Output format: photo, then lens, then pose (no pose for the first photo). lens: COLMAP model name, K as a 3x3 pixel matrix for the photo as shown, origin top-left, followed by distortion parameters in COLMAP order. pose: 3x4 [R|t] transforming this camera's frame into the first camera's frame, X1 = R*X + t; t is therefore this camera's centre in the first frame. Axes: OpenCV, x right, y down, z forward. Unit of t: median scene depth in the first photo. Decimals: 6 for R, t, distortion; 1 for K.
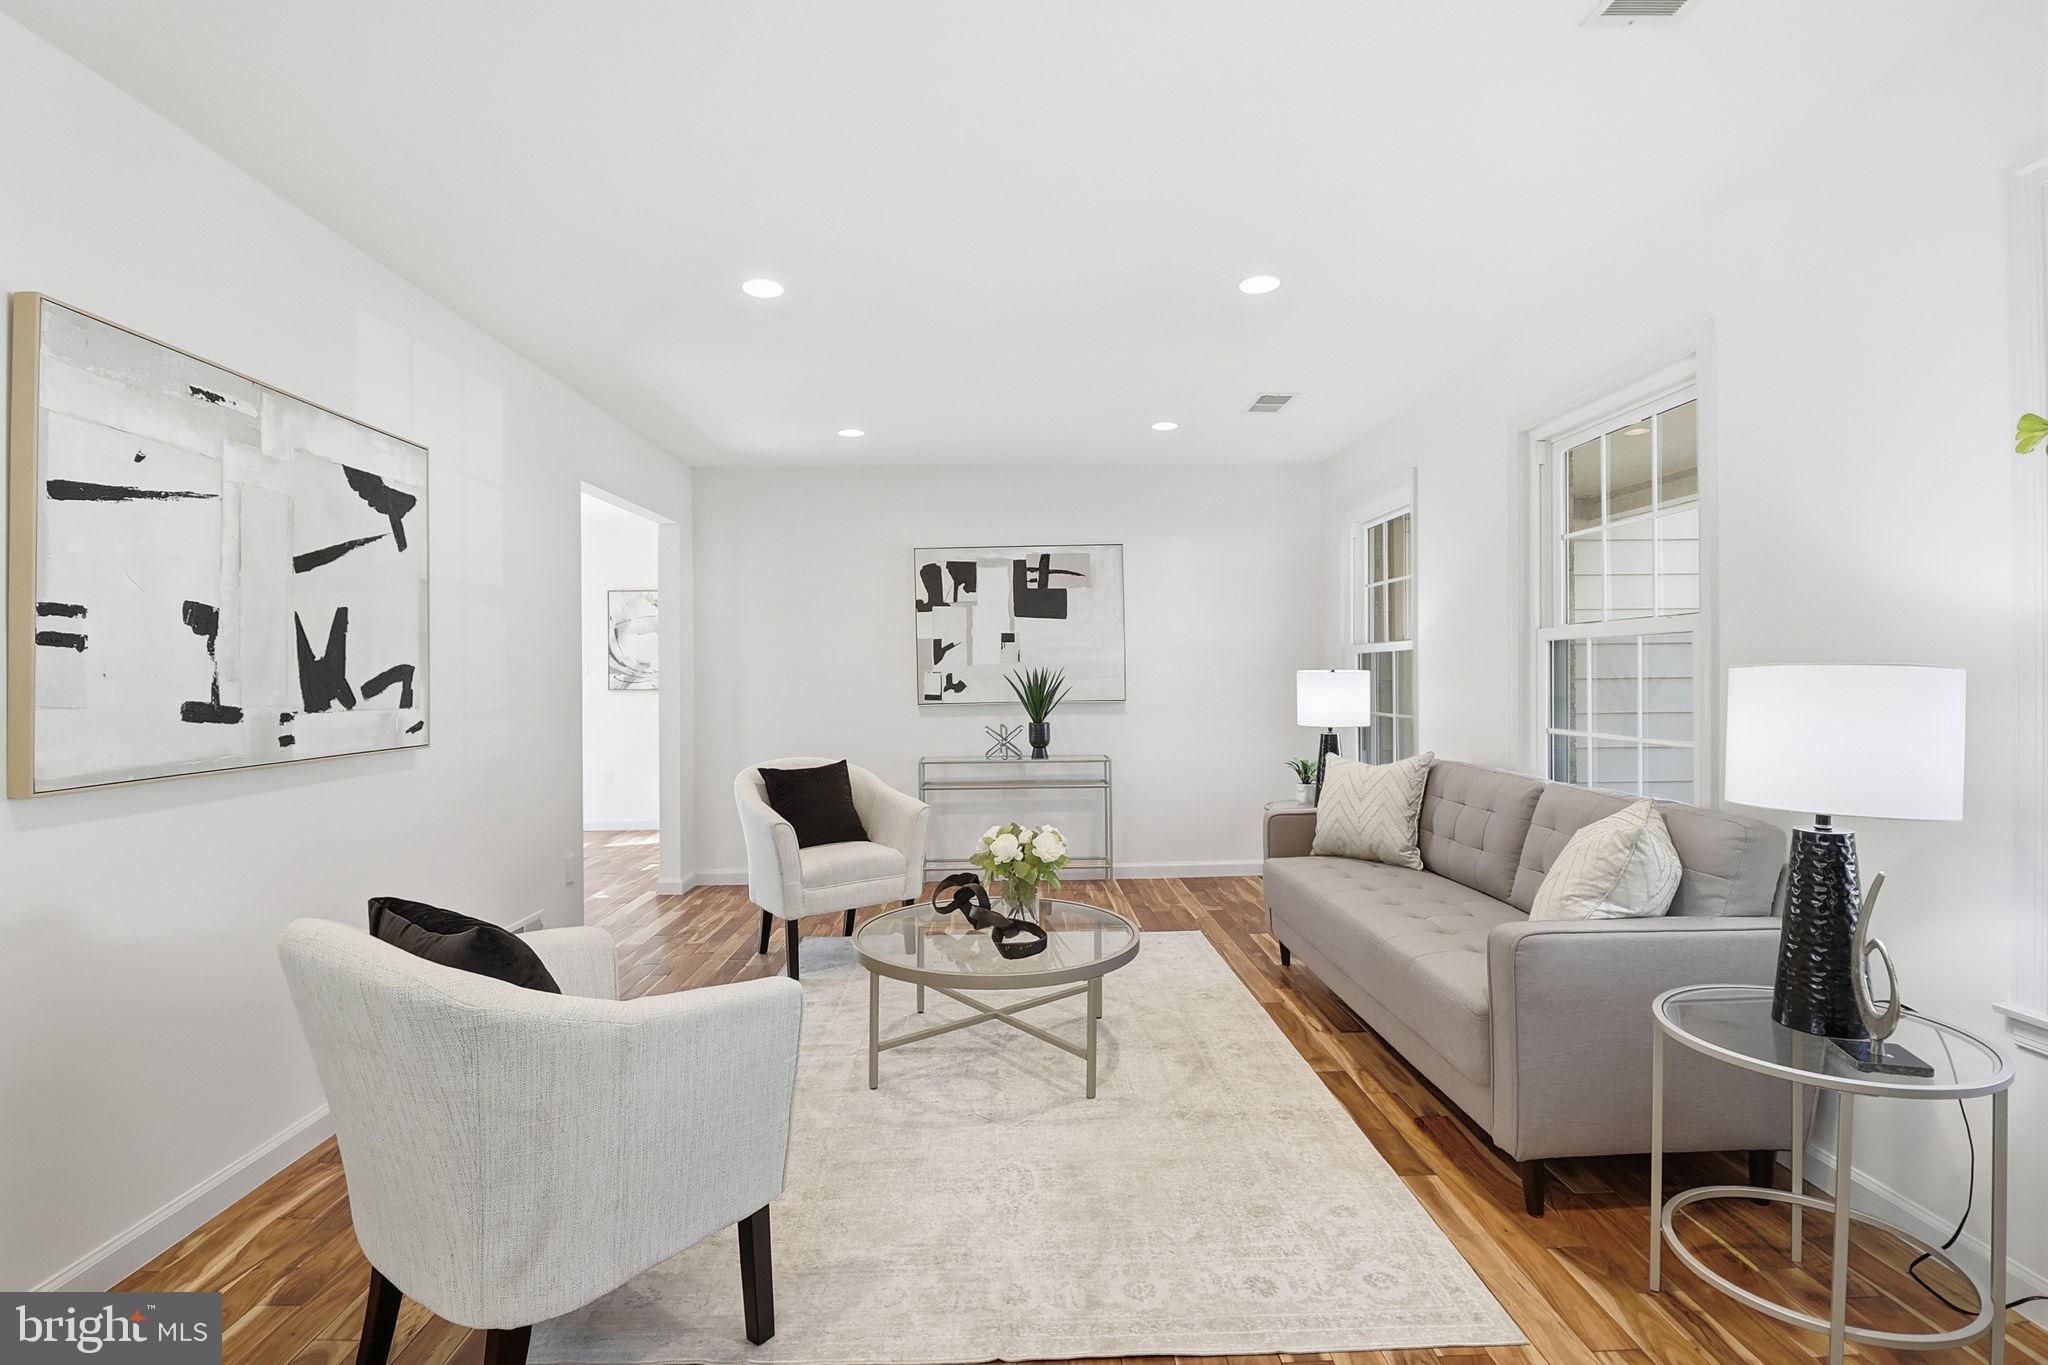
lens RADIAL K [[954.3, 0, 1015.4], [0, 954.3, 676.8], [0, 0, 1]] dist [-0.003915, -0.000555]
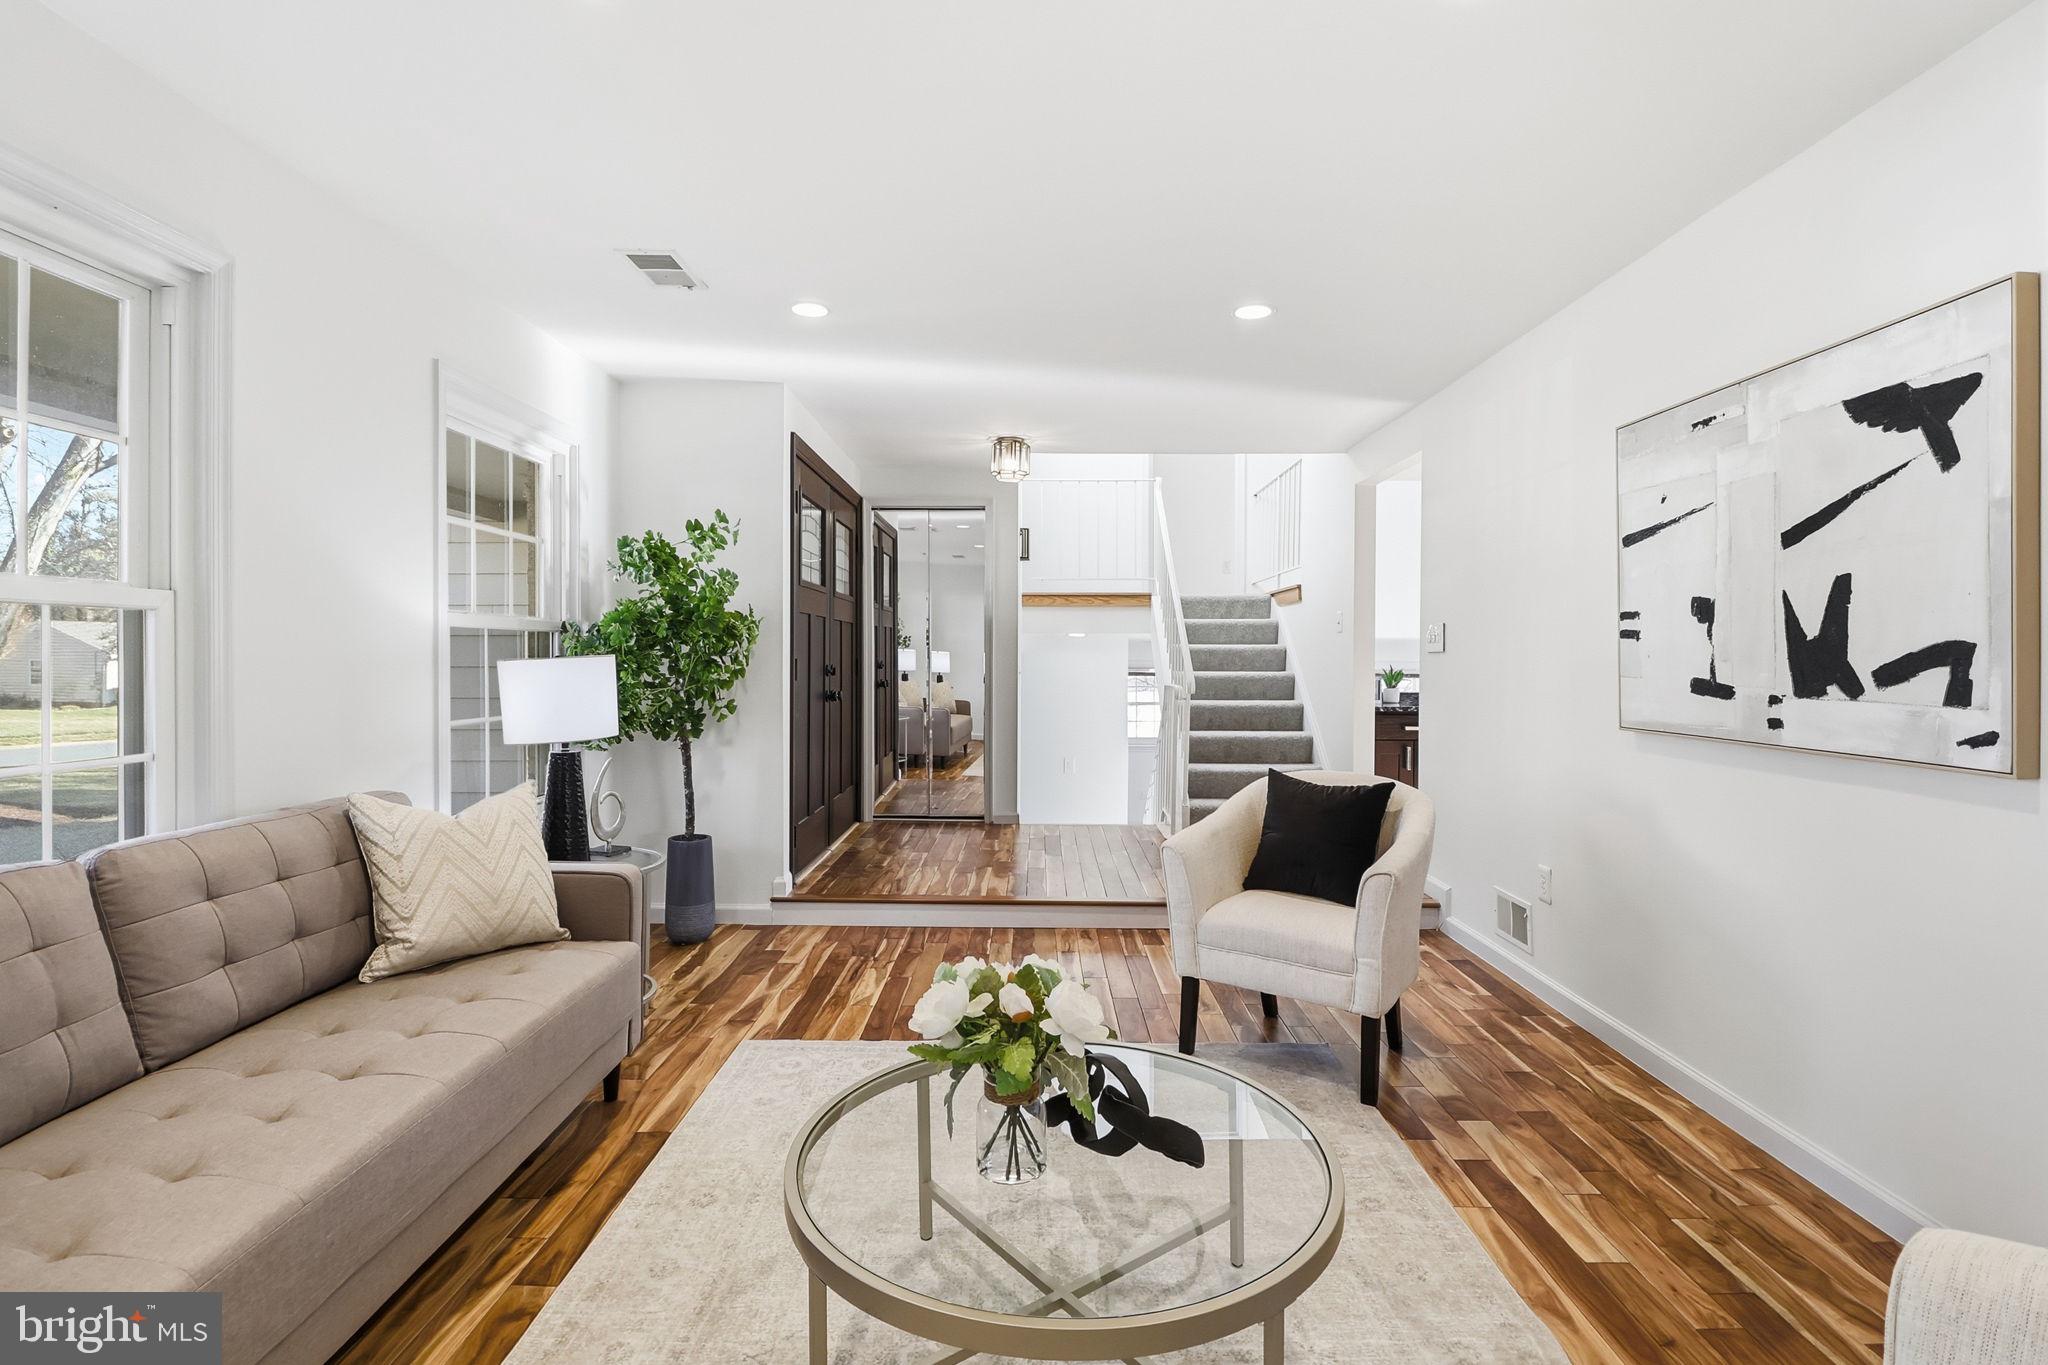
lens RADIAL K [[998.0, 0, 1020.3], [0, 998.0, 667.0], [0, 0, 1]] dist [0.002930, 0.000163]
pose [[-0.999705, 0.005273, 0.023709, -0.014792], [0.005588, 0.999897, 0.013210, -0.008471], [-0.023637, 0.013338, -0.999632, 1.970649]]
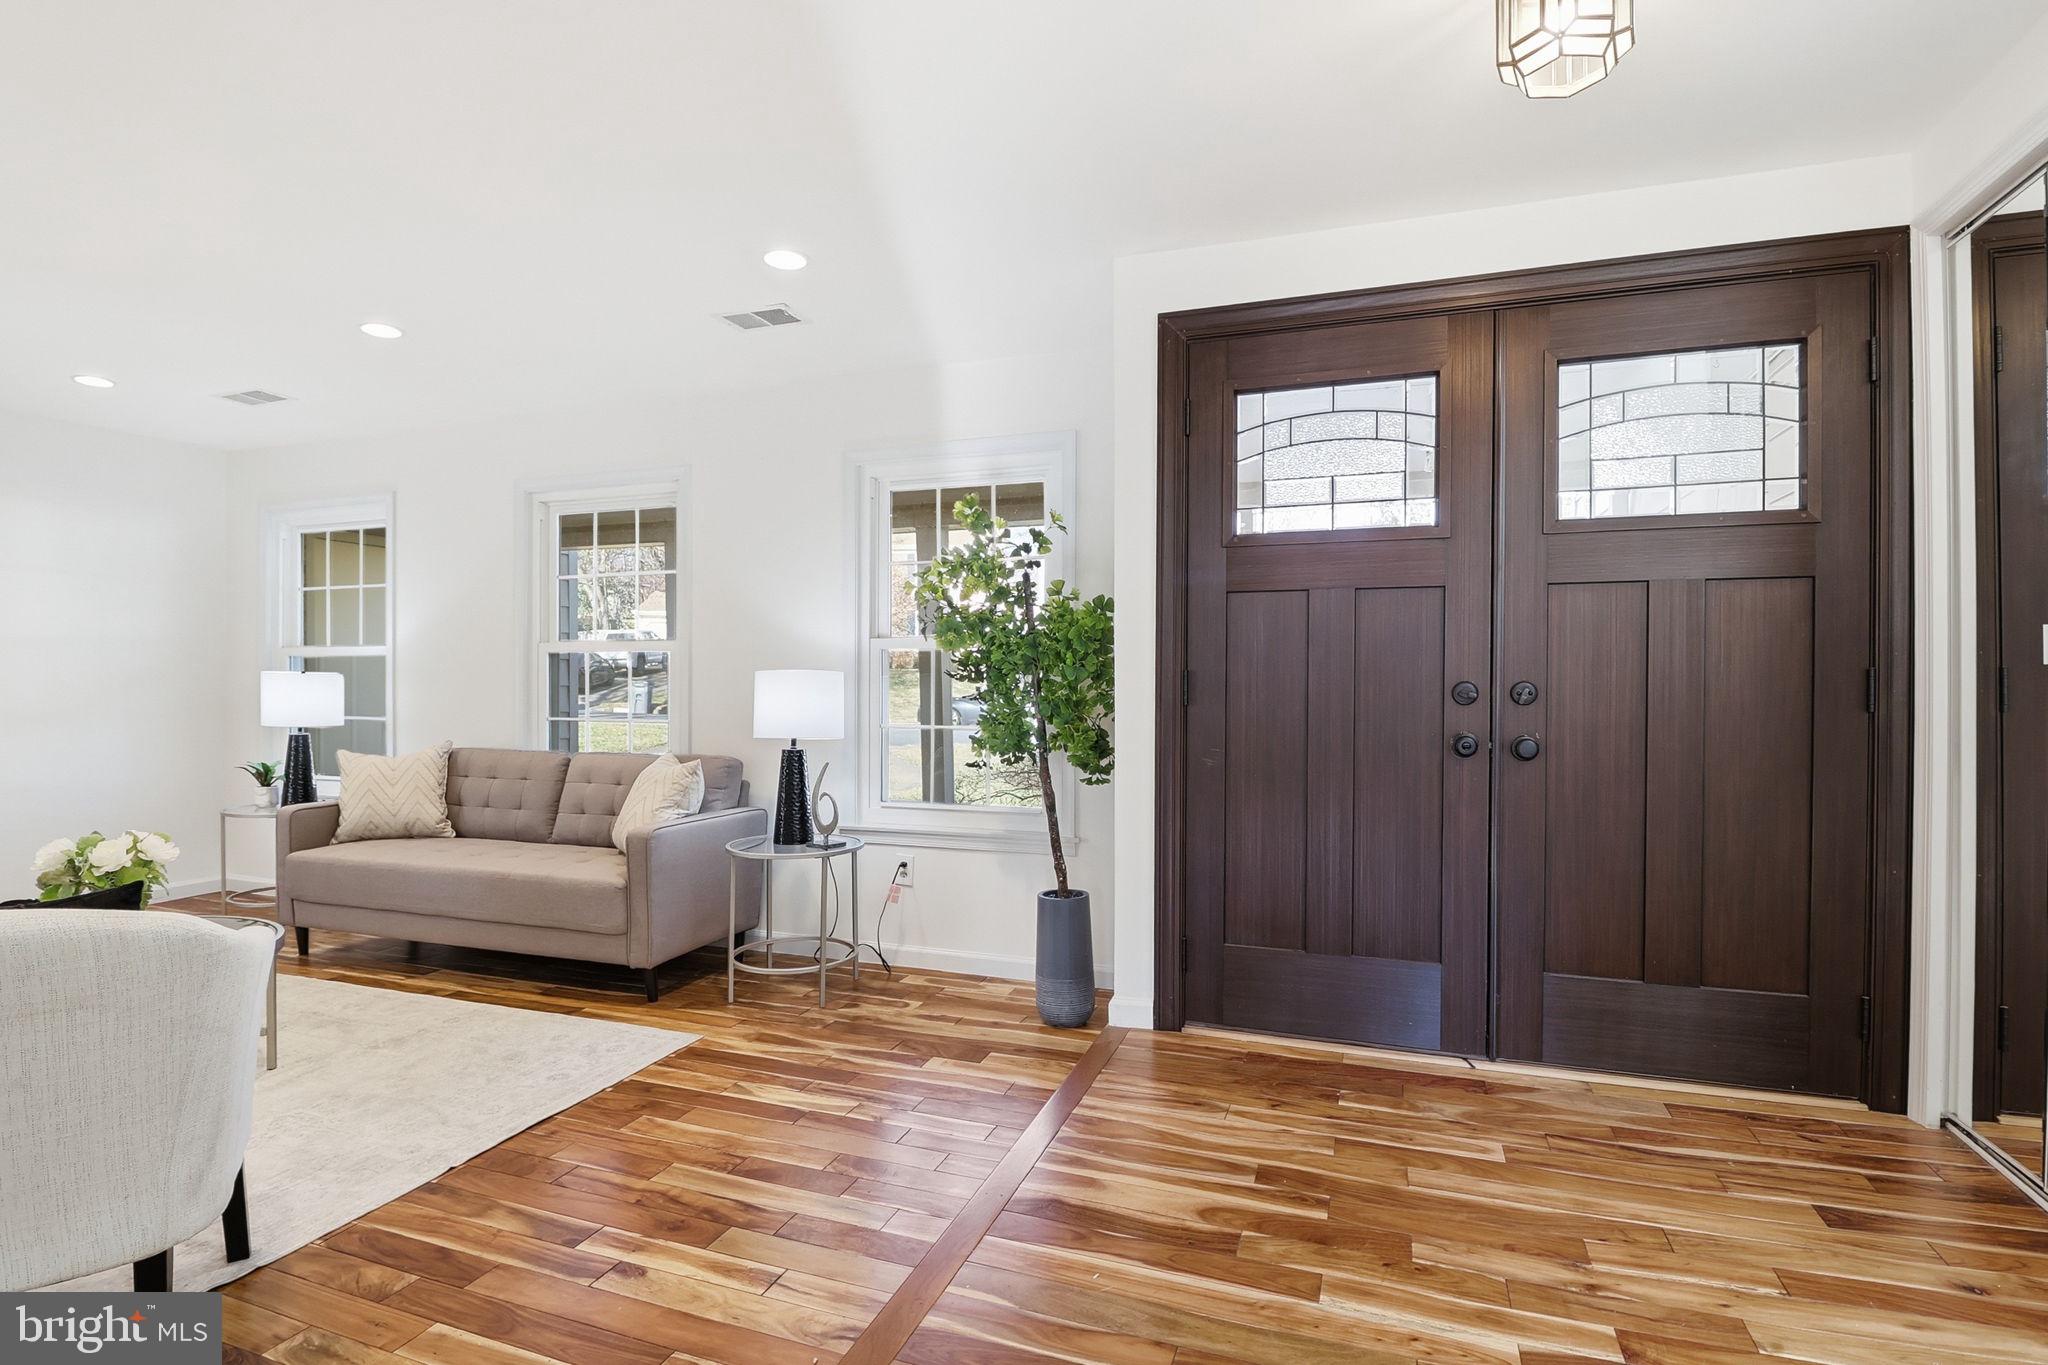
lens RADIAL K [[998.0, 0, 1009.7], [0, 998.0, 689.7], [0, 0, 1]] dist [0.002930, 0.000163]
pose [[0.366741, 0.007455, 0.930293, -0.722430], [-0.002496, 0.999972, -0.007030, 0.033287], [-0.930320, 0.000256, 0.366750, -0.176002]]
